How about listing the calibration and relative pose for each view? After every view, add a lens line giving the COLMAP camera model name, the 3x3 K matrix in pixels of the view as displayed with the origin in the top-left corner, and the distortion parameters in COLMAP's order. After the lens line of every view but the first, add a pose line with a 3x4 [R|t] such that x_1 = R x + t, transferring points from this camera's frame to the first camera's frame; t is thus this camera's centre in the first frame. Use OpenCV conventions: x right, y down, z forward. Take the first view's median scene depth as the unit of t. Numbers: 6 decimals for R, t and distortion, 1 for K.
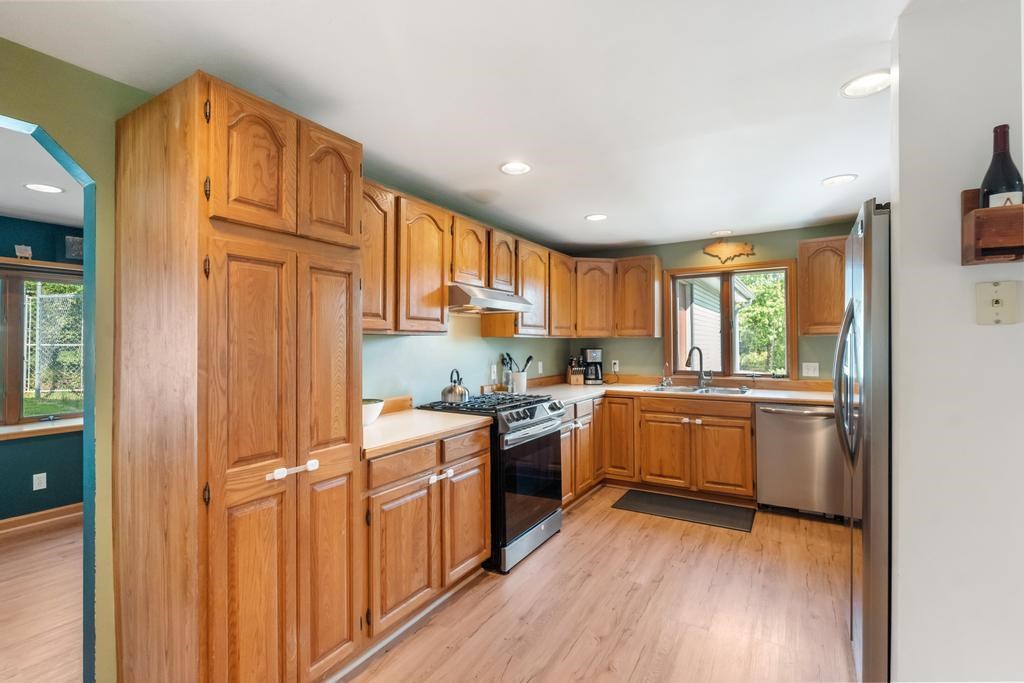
lens RADIAL K [[463.6, 0, 512.0], [0, 463.6, 341.5], [0, 0, 1]] dist [0.000891, 0.000105]
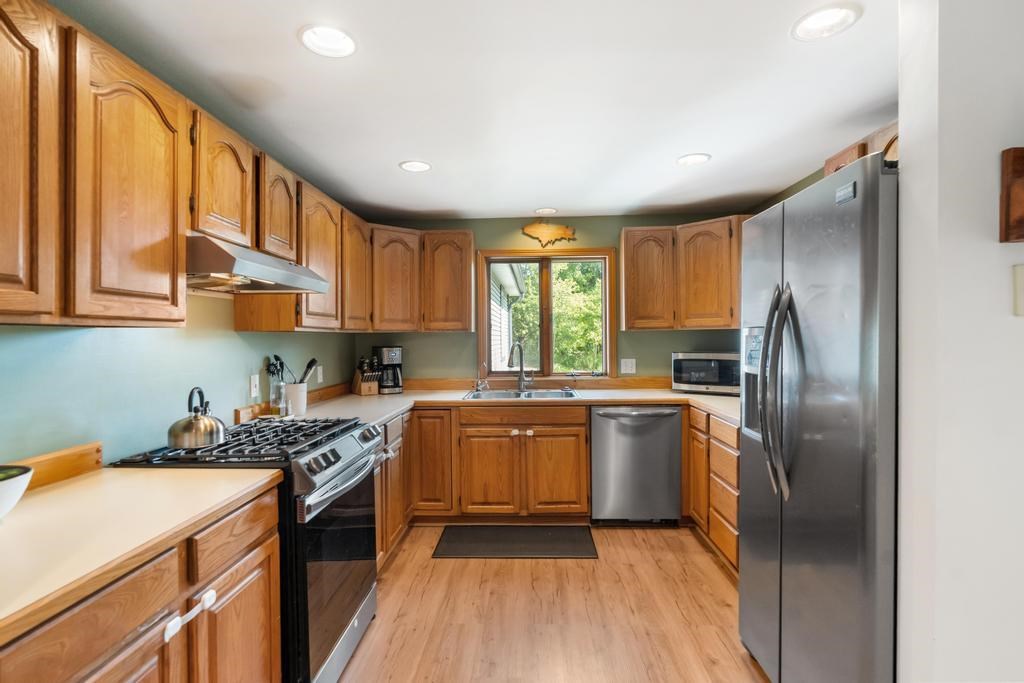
lens RADIAL K [[506.7, 0, 512.6], [0, 506.7, 338.8], [0, 0, 1]] dist [-0.003714, 0.001067]
pose [[0.875130, -0.005542, 0.483856, -0.067501], [0.003566, 0.999981, 0.005004, -0.001080], [-0.483874, -0.002654, 0.875133, 0.222176]]
